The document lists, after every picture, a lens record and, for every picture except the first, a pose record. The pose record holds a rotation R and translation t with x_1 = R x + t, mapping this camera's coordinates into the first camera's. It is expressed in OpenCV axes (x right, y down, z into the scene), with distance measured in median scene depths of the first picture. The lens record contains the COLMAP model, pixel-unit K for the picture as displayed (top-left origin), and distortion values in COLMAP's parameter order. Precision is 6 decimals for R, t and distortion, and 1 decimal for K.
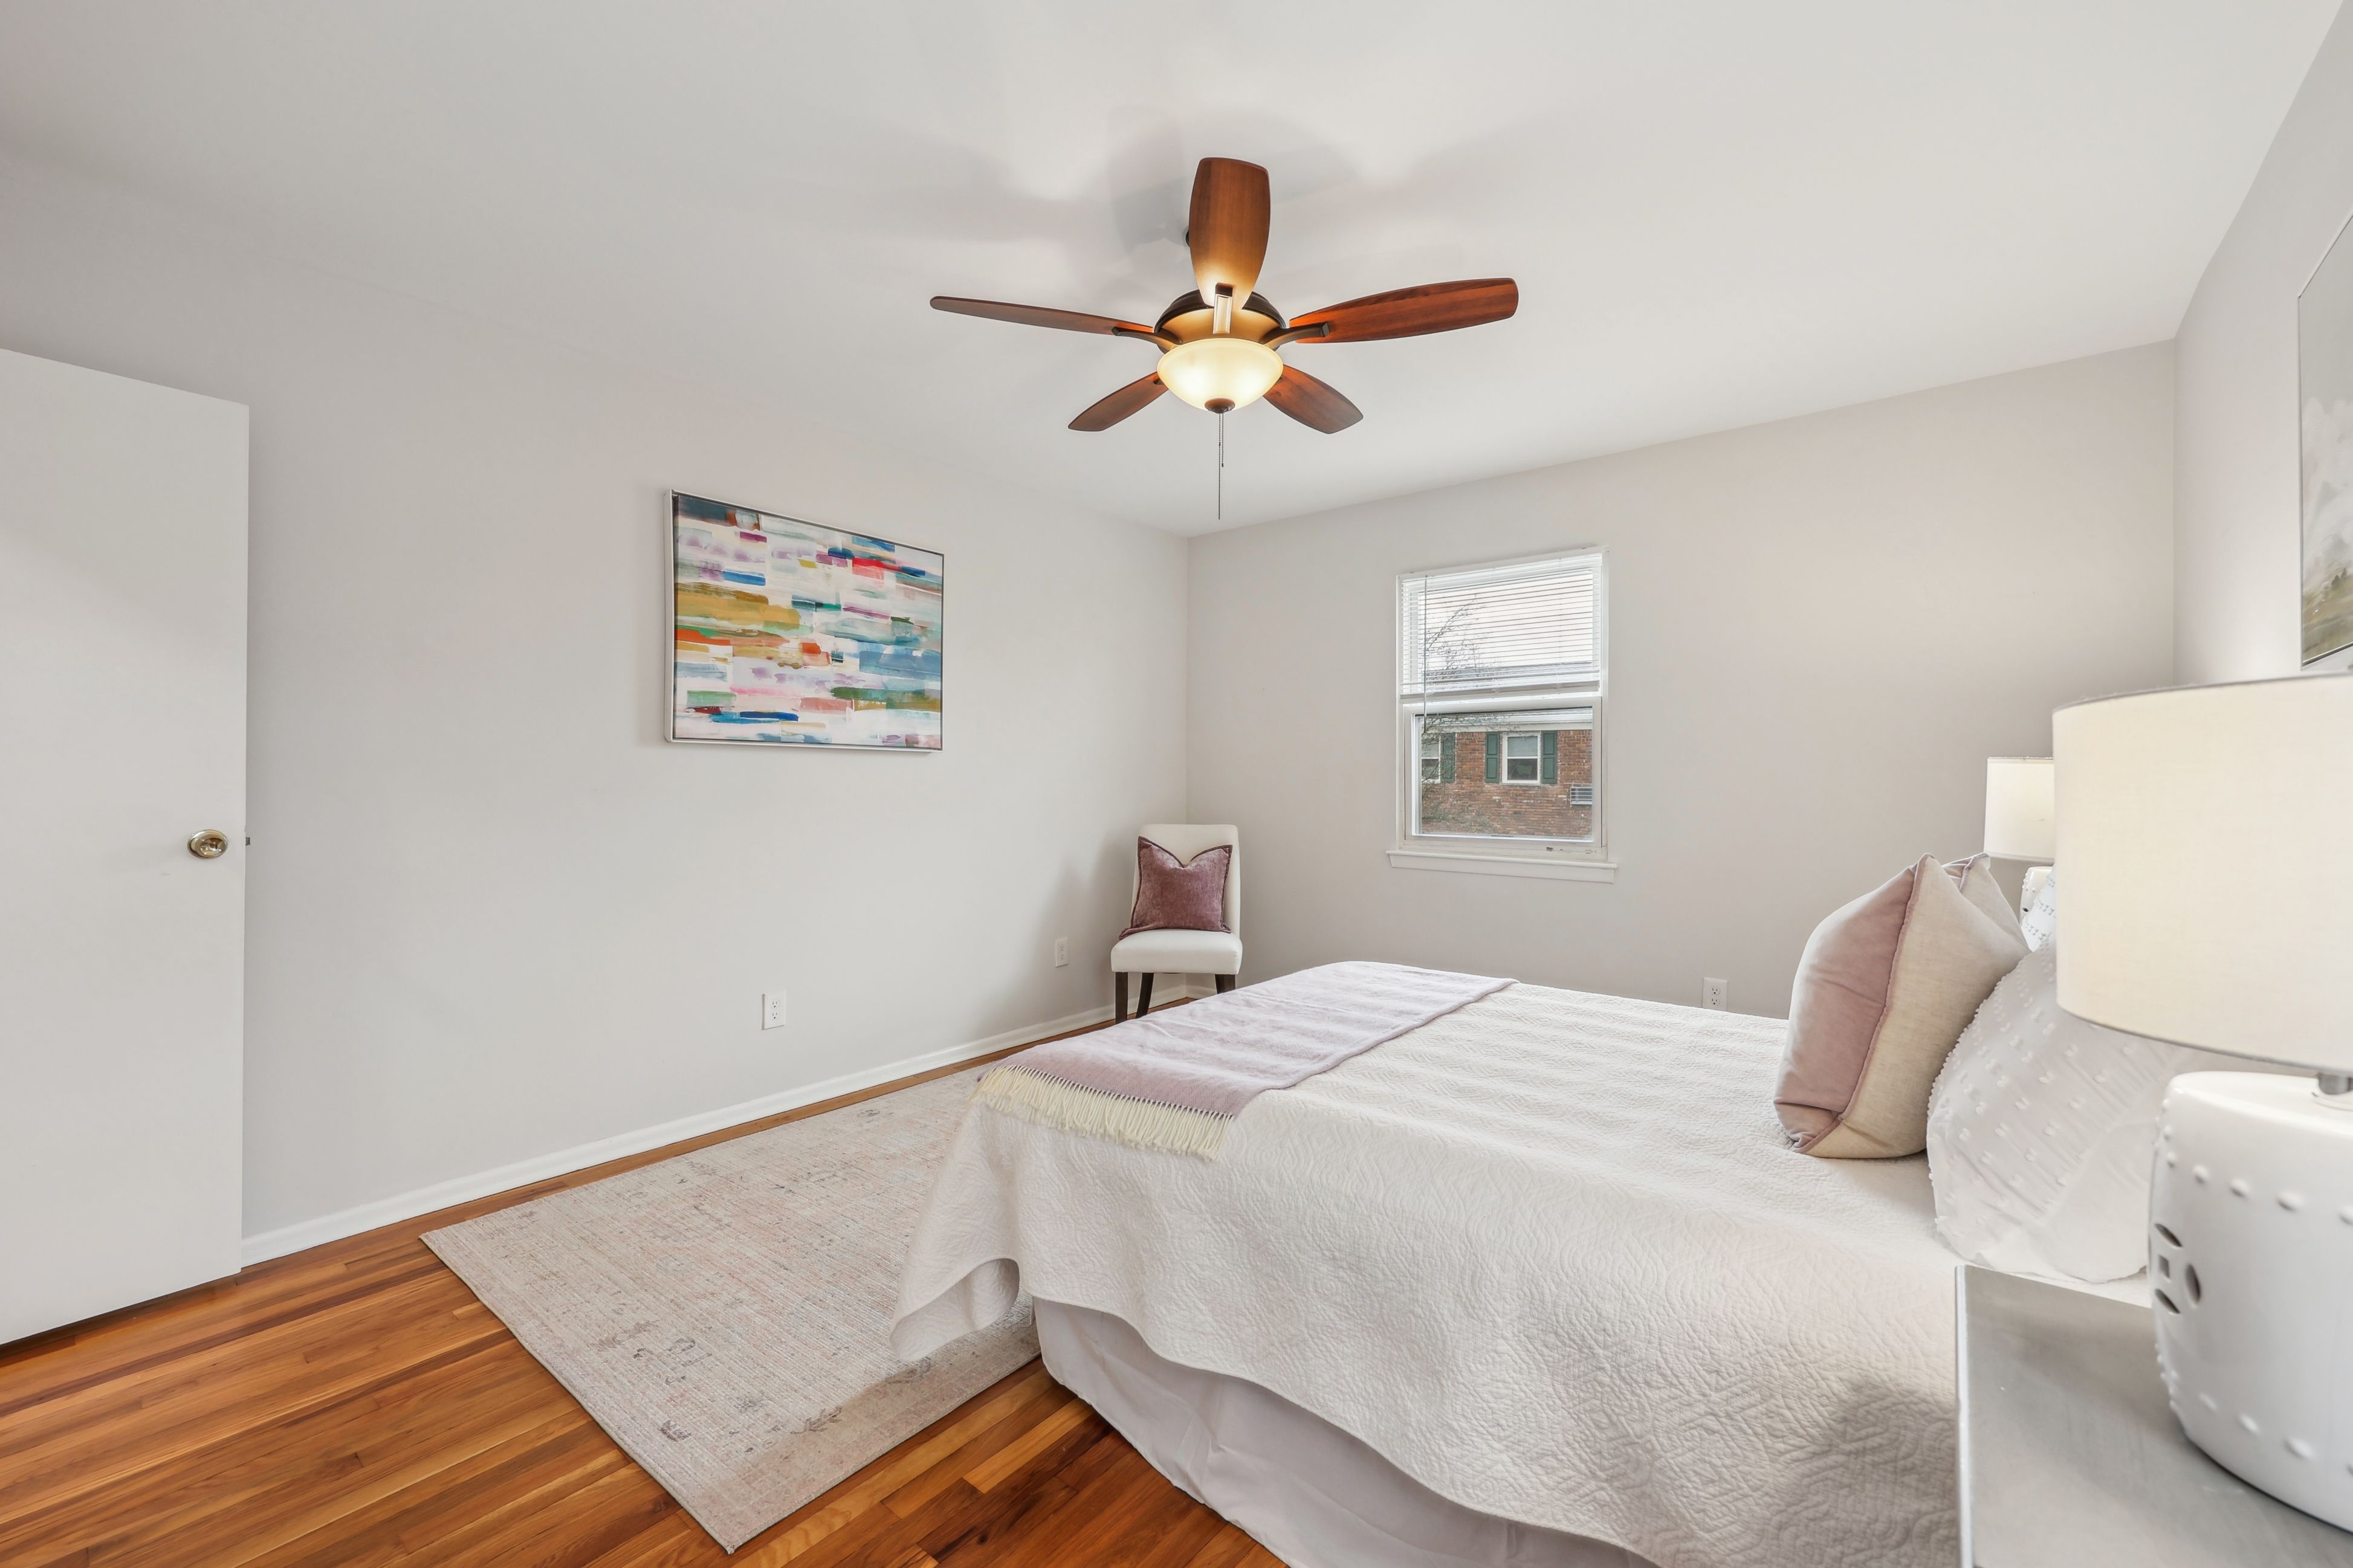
lens RADIAL K [[958.6, 0, 1172.6], [0, 958.6, 782.9], [0, 0, 1]] dist [0.001887, 0.000127]
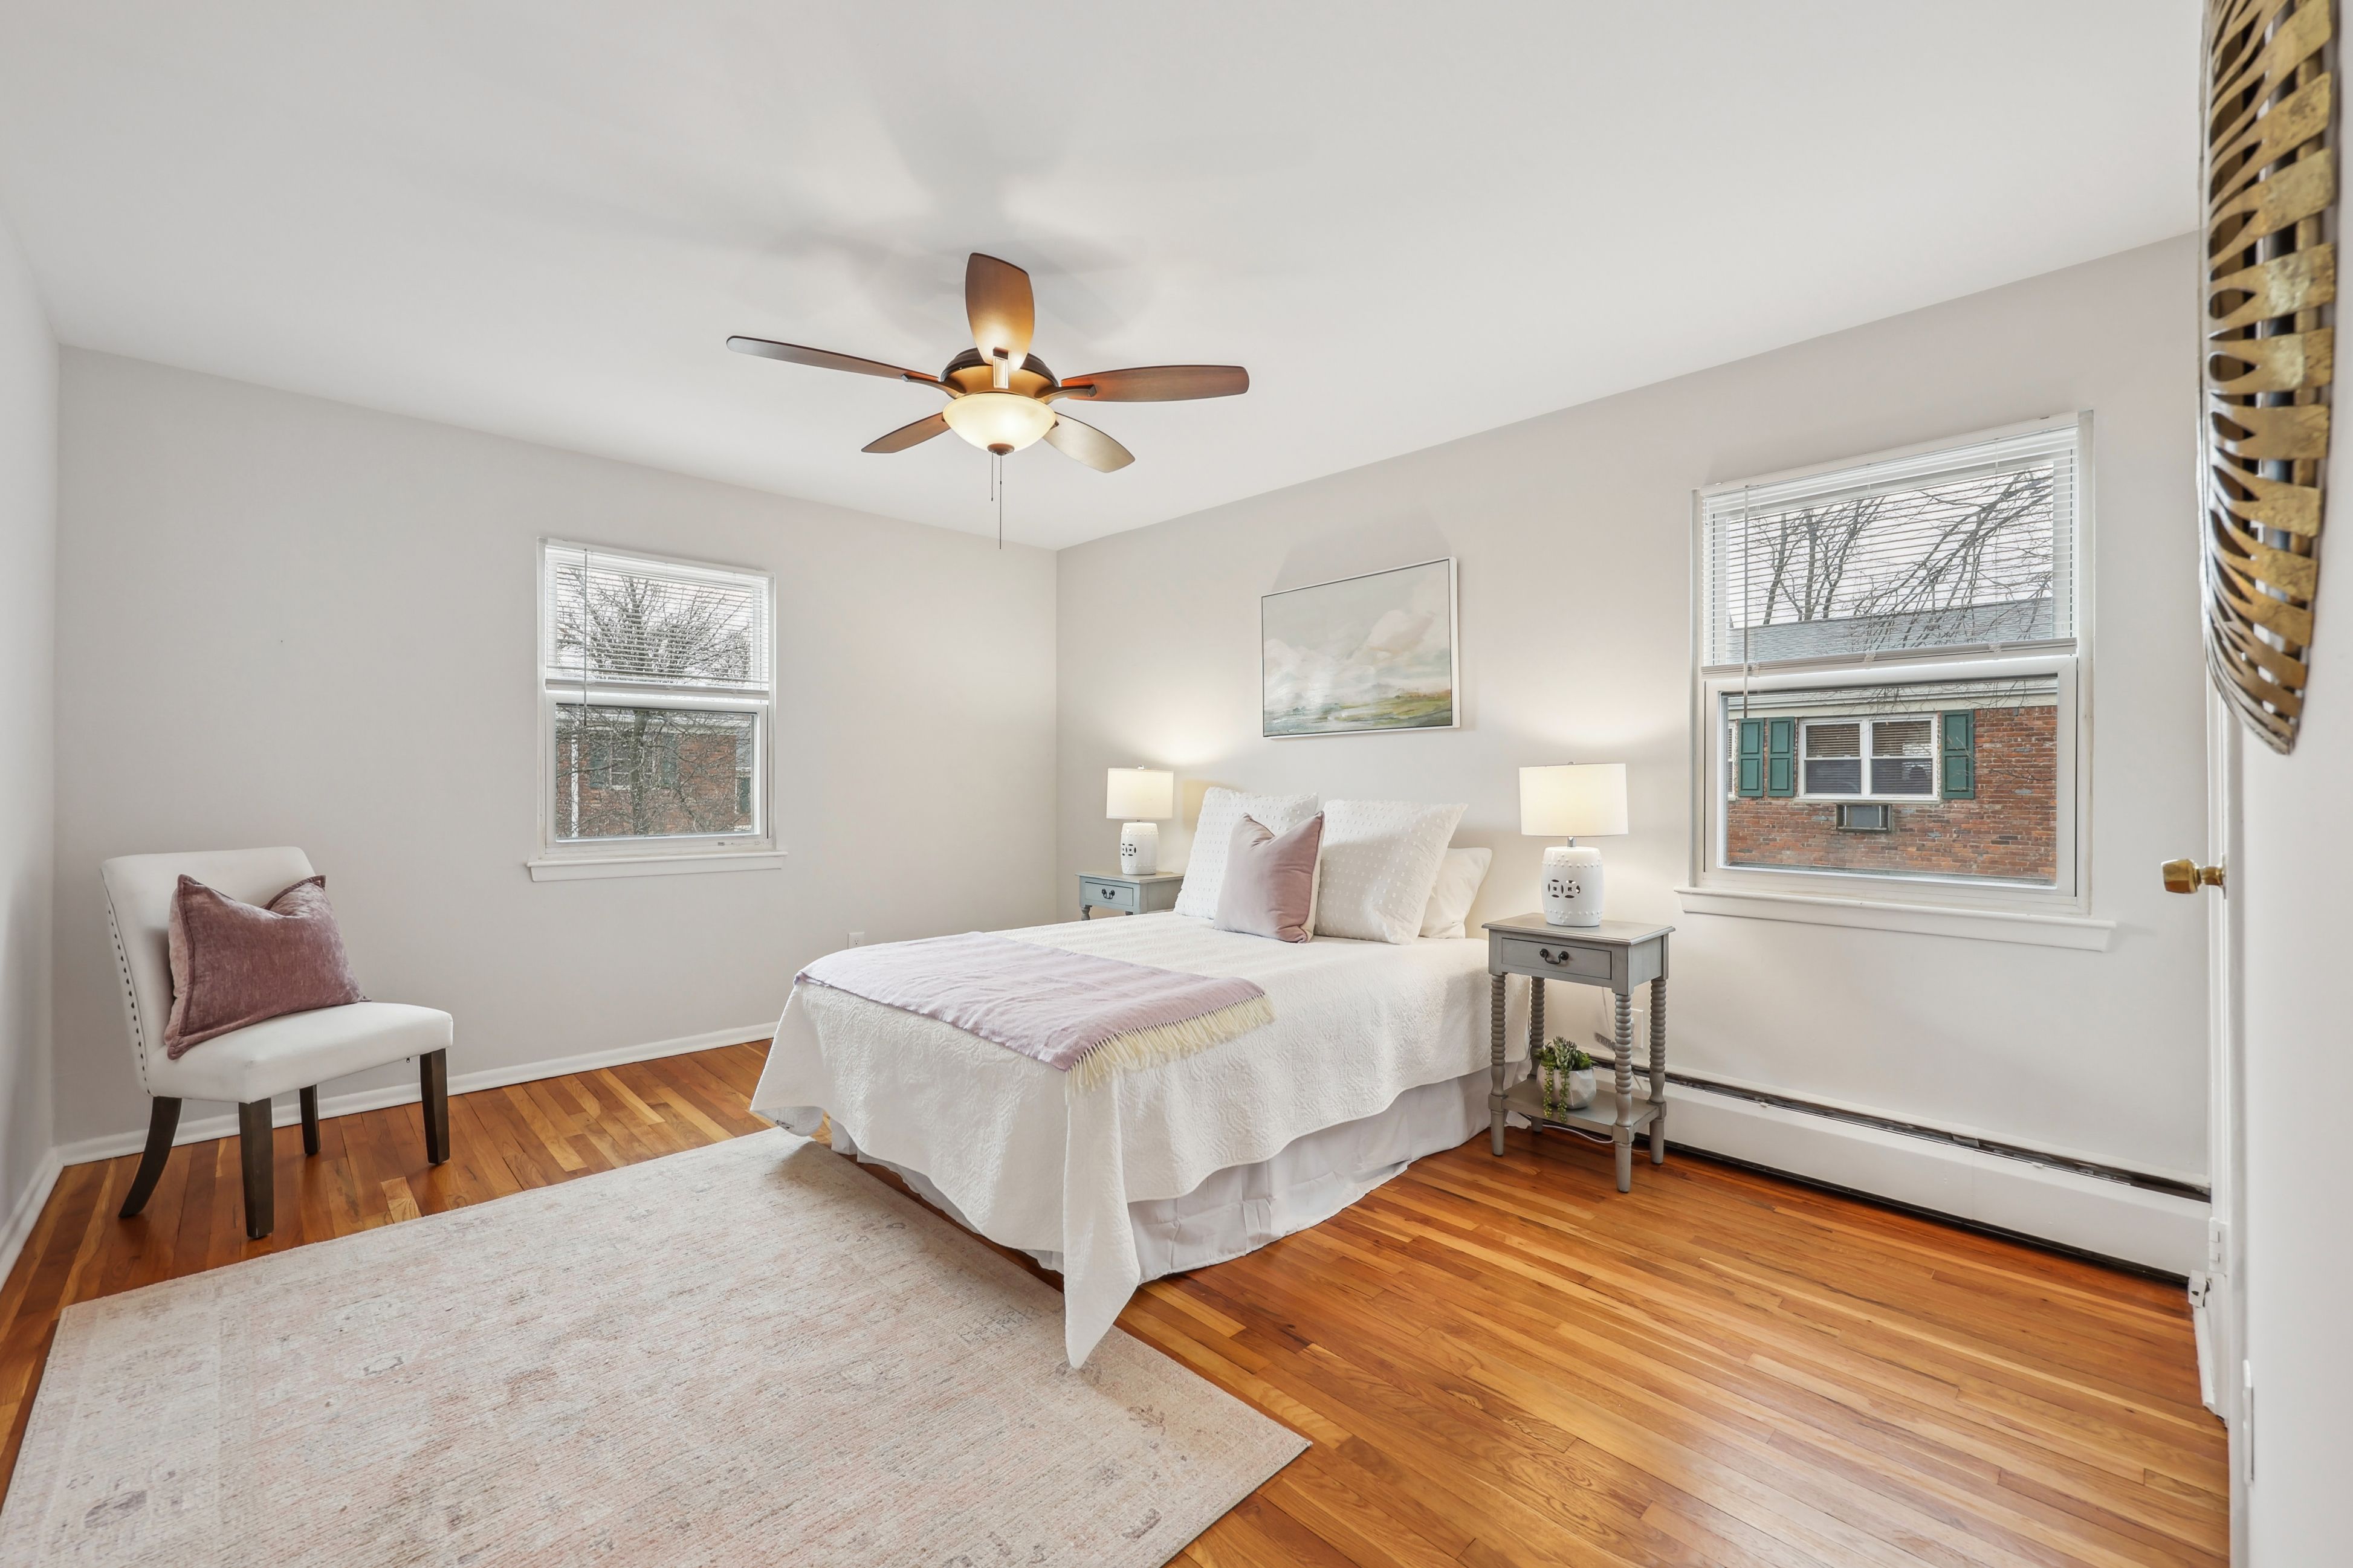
lens RADIAL K [[965.0, 0, 1177.3], [0, 965.0, 765.7], [0, 0, 1]] dist [0.000157, 0.000123]
pose [[0.123869, 0.011234, 0.992235, -1.063137], [0.002322, 0.999930, -0.011611, -0.006246], [-0.992296, 0.003742, 0.123834, 0.650989]]
